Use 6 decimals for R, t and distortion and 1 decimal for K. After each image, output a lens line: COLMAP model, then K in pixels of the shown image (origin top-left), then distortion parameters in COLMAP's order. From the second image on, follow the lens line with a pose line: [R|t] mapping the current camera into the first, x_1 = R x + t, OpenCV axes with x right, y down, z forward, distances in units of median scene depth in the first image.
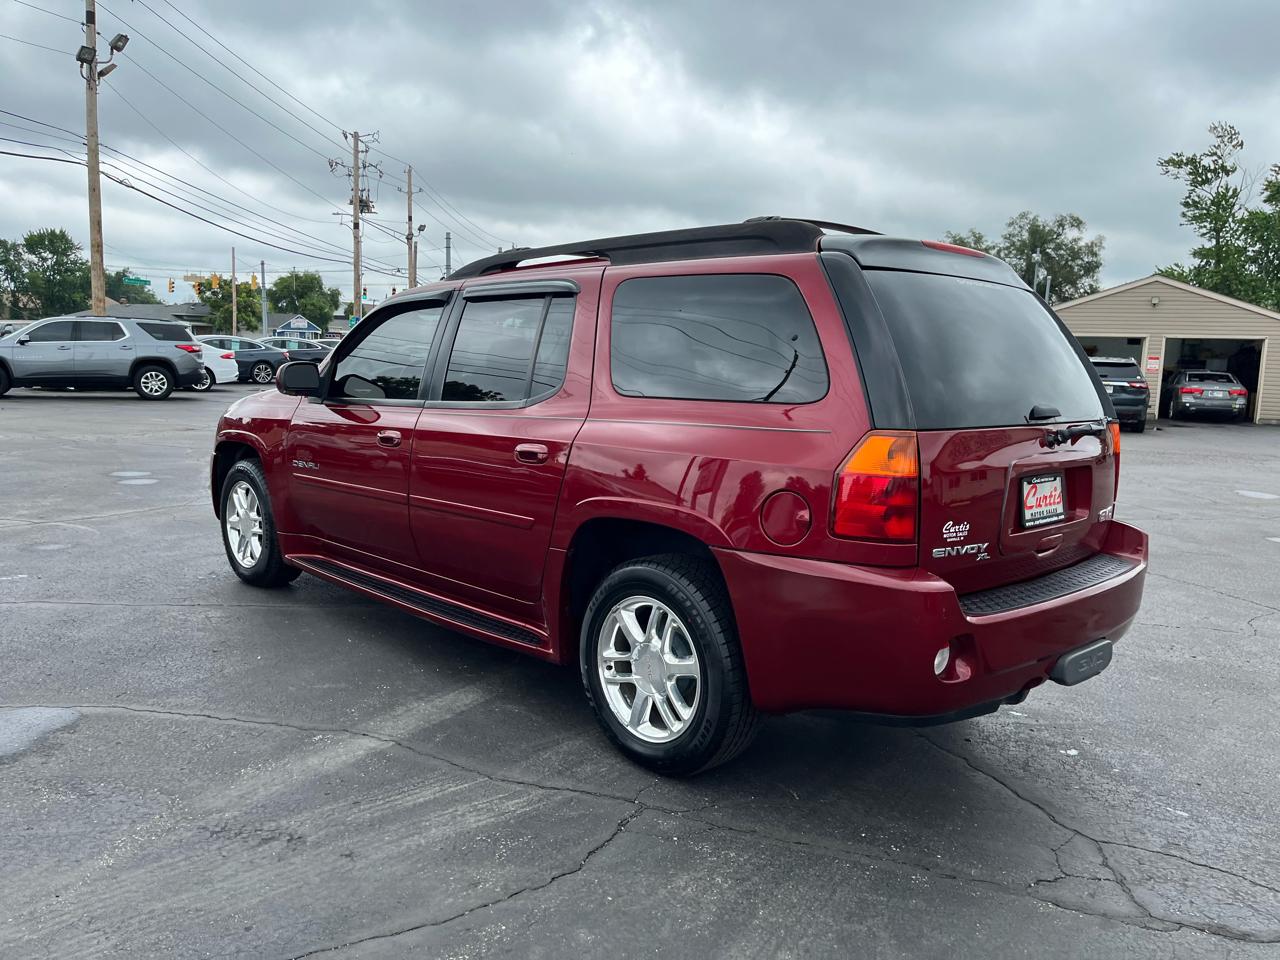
lens RADIAL K [[971.8, 0, 649.7], [0, 971.8, 485.2], [0, 0, 1]] dist [0.068076, -0.090447]
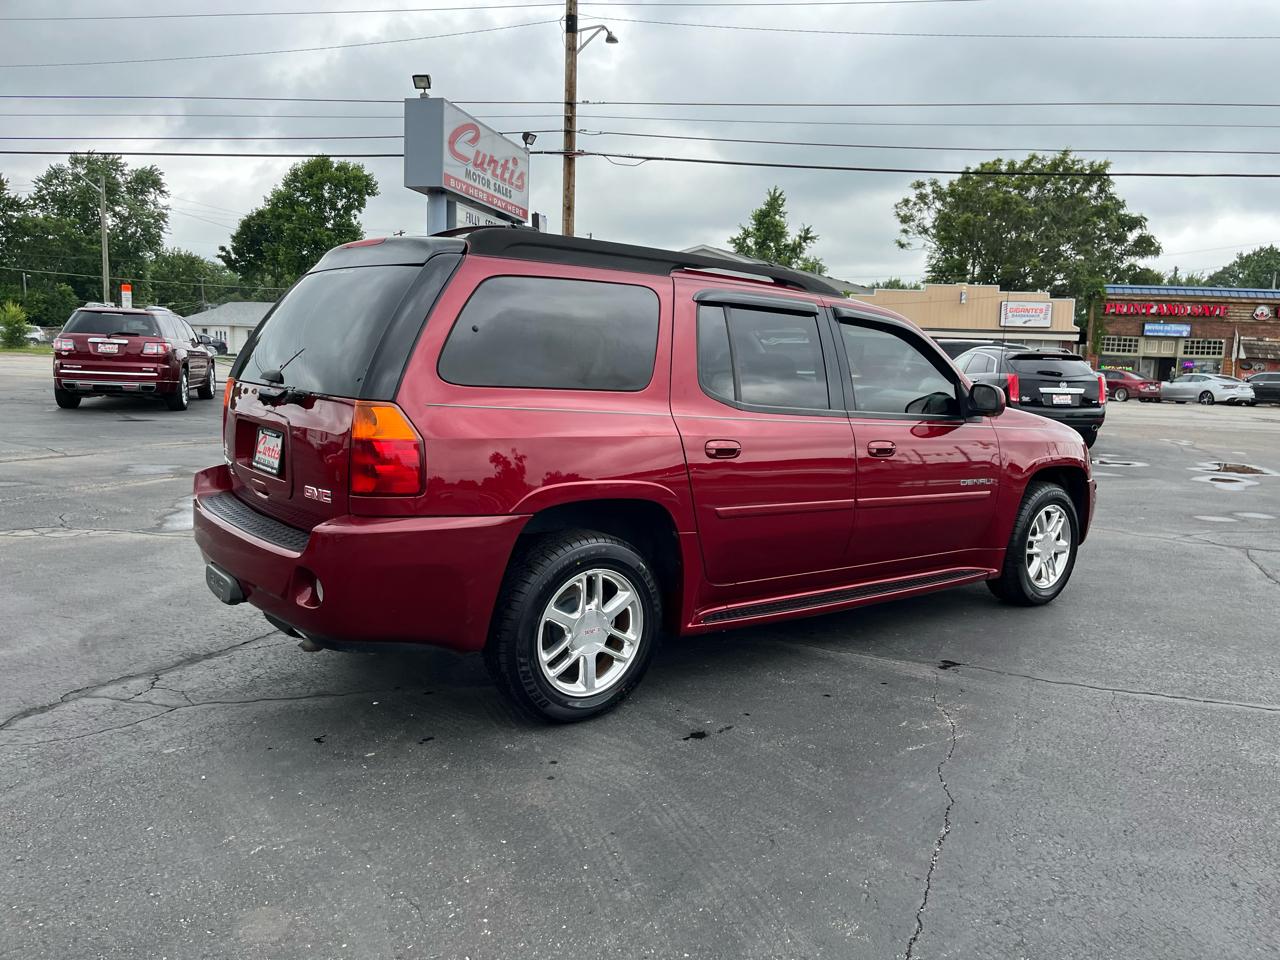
lens RADIAL K [[971.8, 0, 651.4], [0, 971.8, 472.0], [0, 0, 1]] dist [0.068076, -0.090447]
pose [[-0.105162, 0.087064, -0.990637, 1.288987], [-0.173083, 0.979354, 0.104446, -0.137680], [0.979277, 0.182446, -0.087921, 1.319937]]
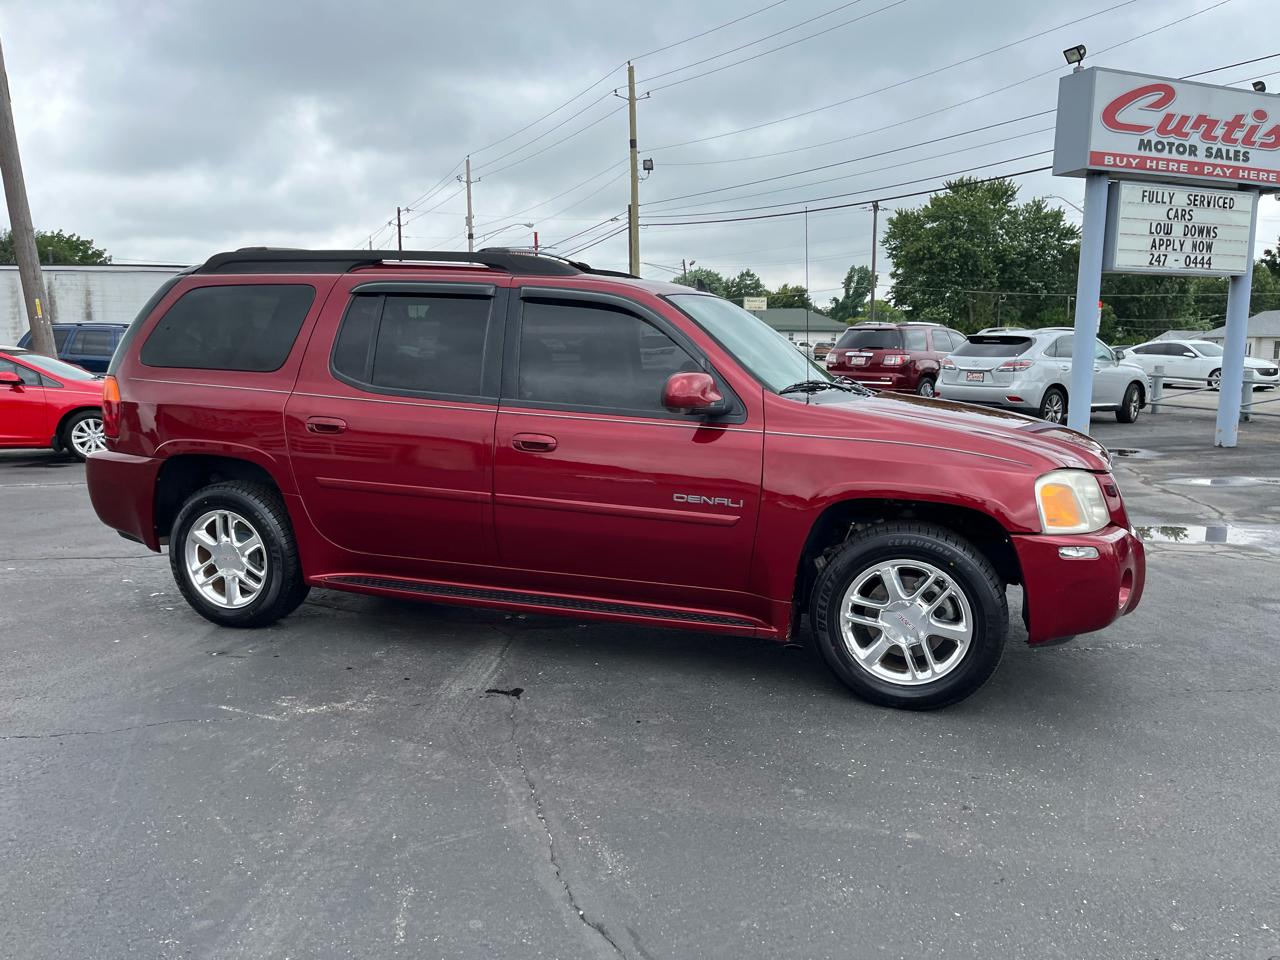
lens RADIAL K [[971.8, 0, 650.8], [0, 971.8, 494.8], [0, 0, 1]] dist [0.068076, -0.090447]
pose [[-0.898215, 0.028638, -0.438622, 0.393468], [-0.095305, 0.961448, 0.257942, -0.330053], [0.429099, 0.273490, -0.860858, 2.522573]]
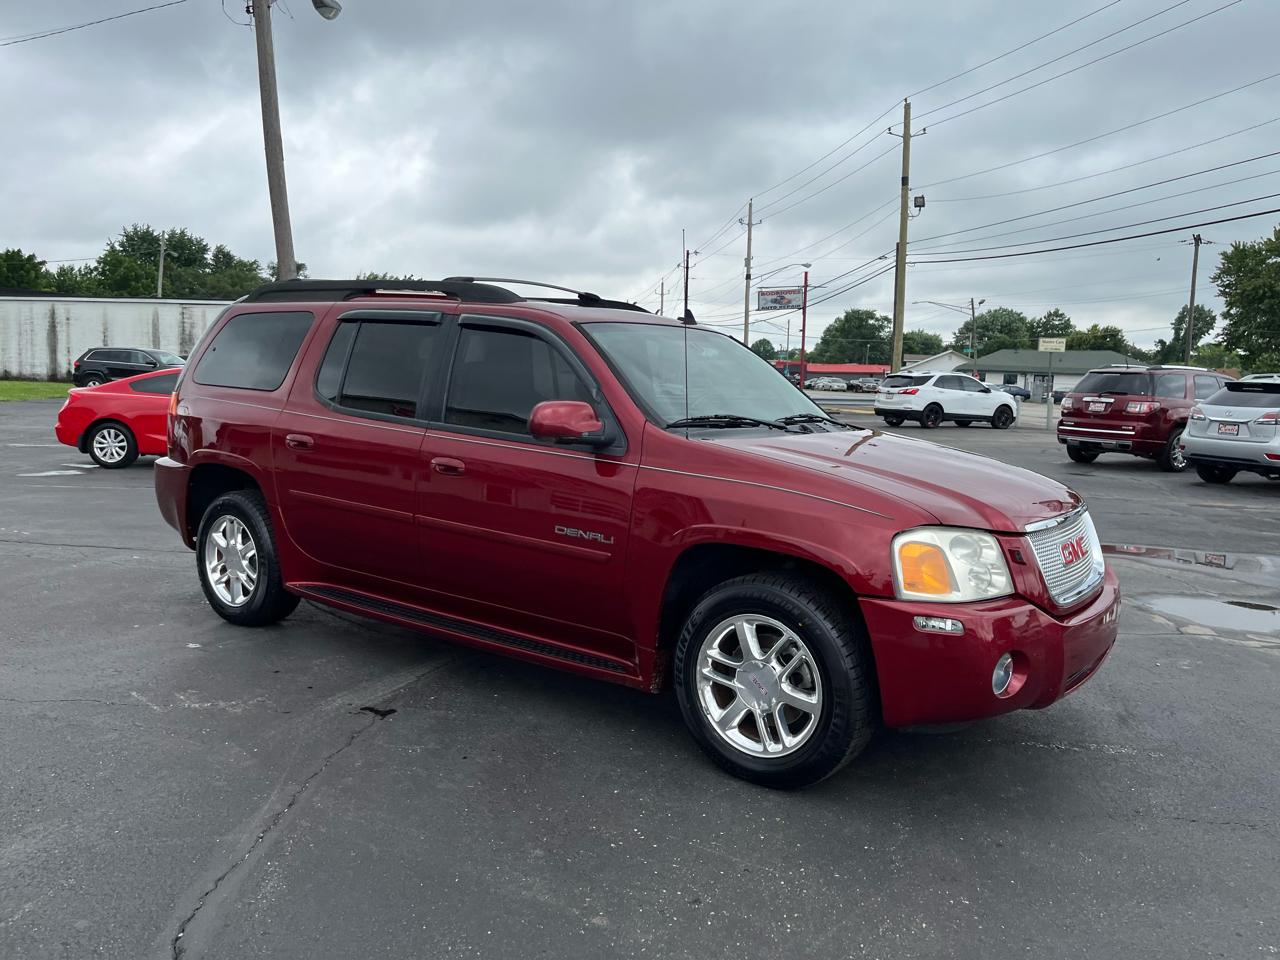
lens RADIAL K [[971.8, 0, 649.5], [0, 971.8, 484.6], [0, 0, 1]] dist [0.068076, -0.090447]
pose [[-0.985858, -0.046116, -0.161115, -0.024950], [-0.083996, 0.967890, 0.236926, -0.352709], [0.145015, 0.247108, -0.958075, 2.604771]]
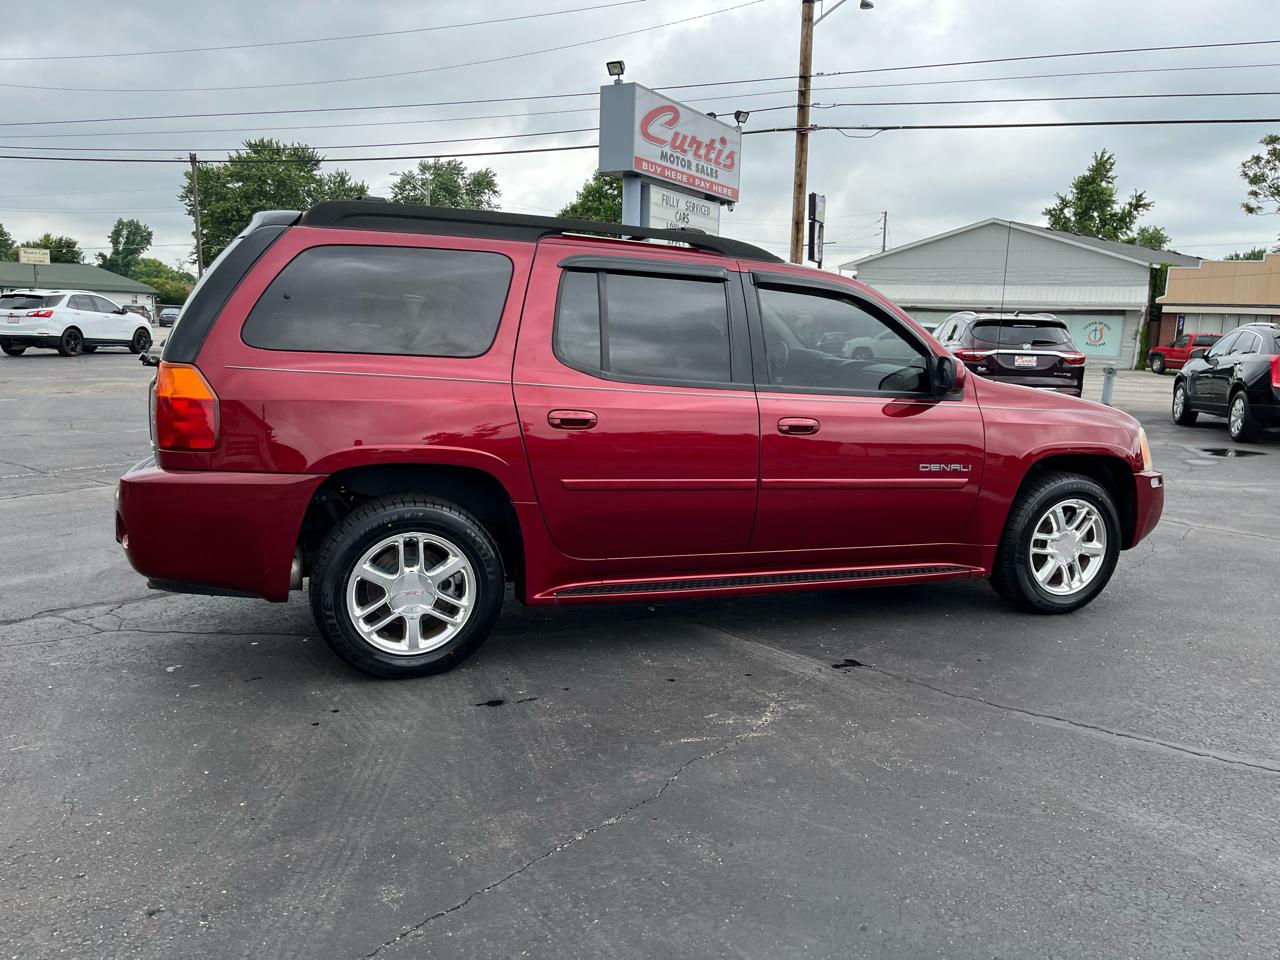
lens RADIAL K [[971.8, 0, 652.8], [0, 971.8, 484.2], [0, 0, 1]] dist [0.068076, -0.090447]
pose [[-0.404070, 0.103088, -0.908901, 1.142638], [-0.166292, 0.968794, 0.183810, -0.203572], [0.899486, 0.225415, -0.374318, 1.782605]]
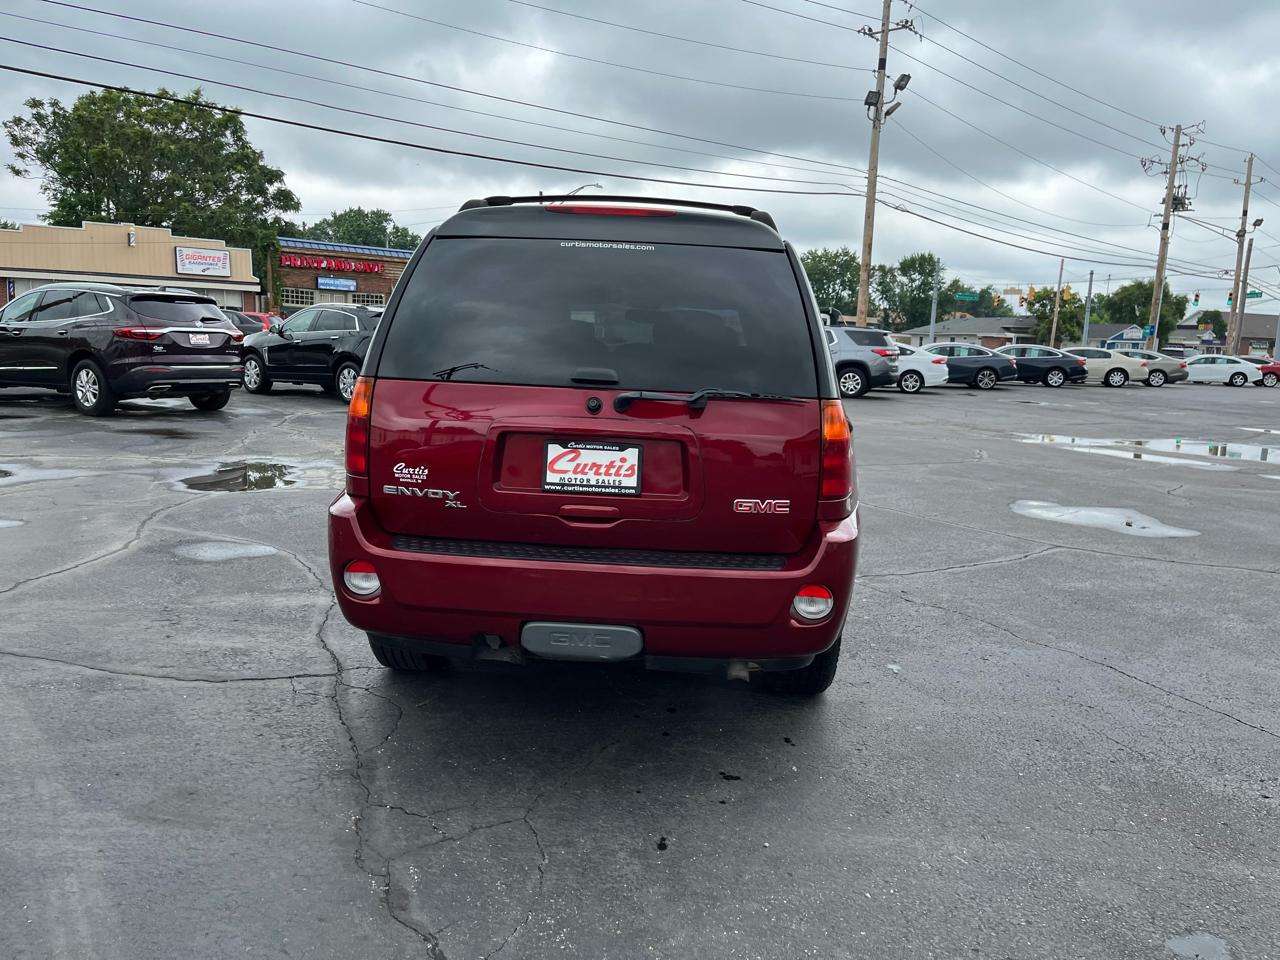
lens RADIAL K [[971.8, 0, 650.6], [0, 971.8, 484.4], [0, 0, 1]] dist [0.068076, -0.090447]
pose [[0.682441, 0.106997, -0.723068, 0.953589], [-0.116537, 0.992502, 0.036878, -0.008887], [0.721591, 0.059097, 0.689792, 0.328617]]
